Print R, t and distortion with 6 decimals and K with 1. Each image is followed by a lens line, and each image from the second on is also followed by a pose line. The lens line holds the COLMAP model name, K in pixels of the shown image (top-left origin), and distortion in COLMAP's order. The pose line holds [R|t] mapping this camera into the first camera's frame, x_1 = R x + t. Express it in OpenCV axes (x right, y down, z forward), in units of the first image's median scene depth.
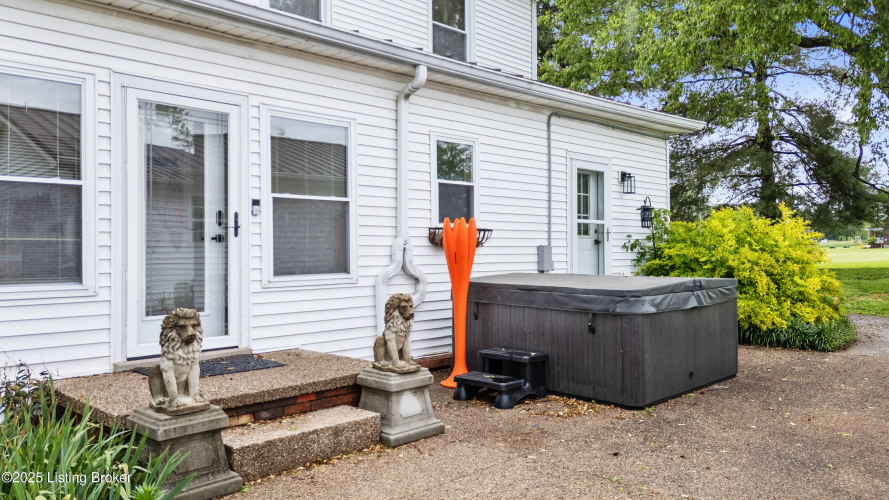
lens RADIAL K [[673.6, 0, 445.7], [0, 673.6, 257.3], [0, 0, 1]] dist [0.031477, -0.004934]
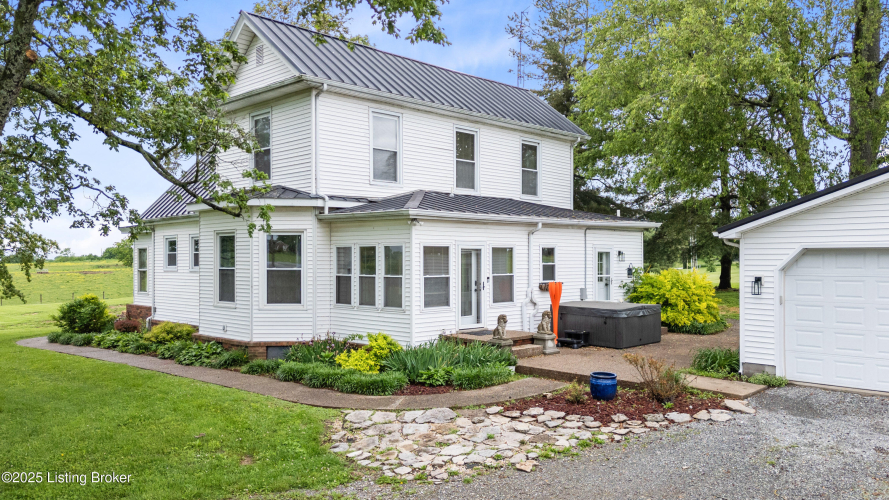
lens RADIAL K [[673.6, 0, 445.7], [0, 673.6, 257.3], [0, 0, 1]] dist [0.031477, -0.004934]
pose [[0.999913, 0.006000, -0.011789, -0.321649], [-0.006138, 0.999912, -0.011755, -0.100793], [0.011717, 0.011827, 0.999861, -1.412395]]
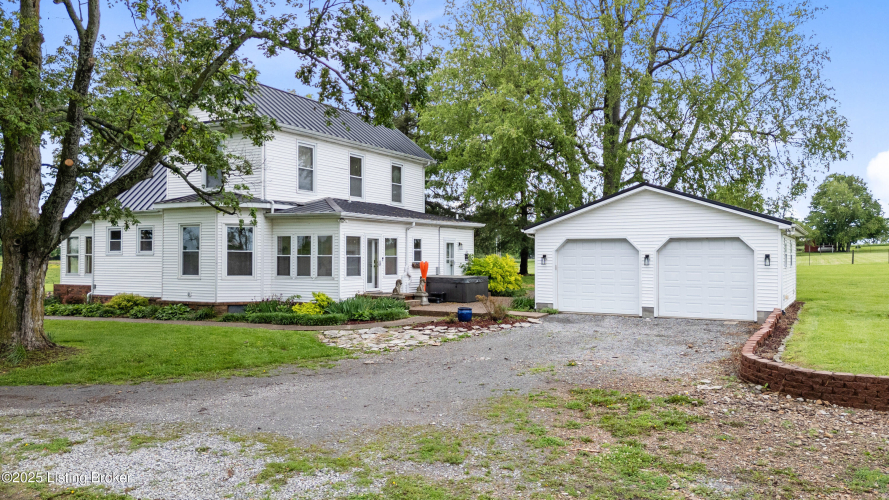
lens RADIAL K [[673.6, 0, 445.7], [0, 673.6, 257.3], [0, 0, 1]] dist [0.031477, -0.004934]
pose [[0.963729, 0.010651, 0.266669, -0.789947], [-0.007651, 0.999895, -0.012288, -0.026339], [-0.266772, 0.009802, 0.963710, -2.493991]]
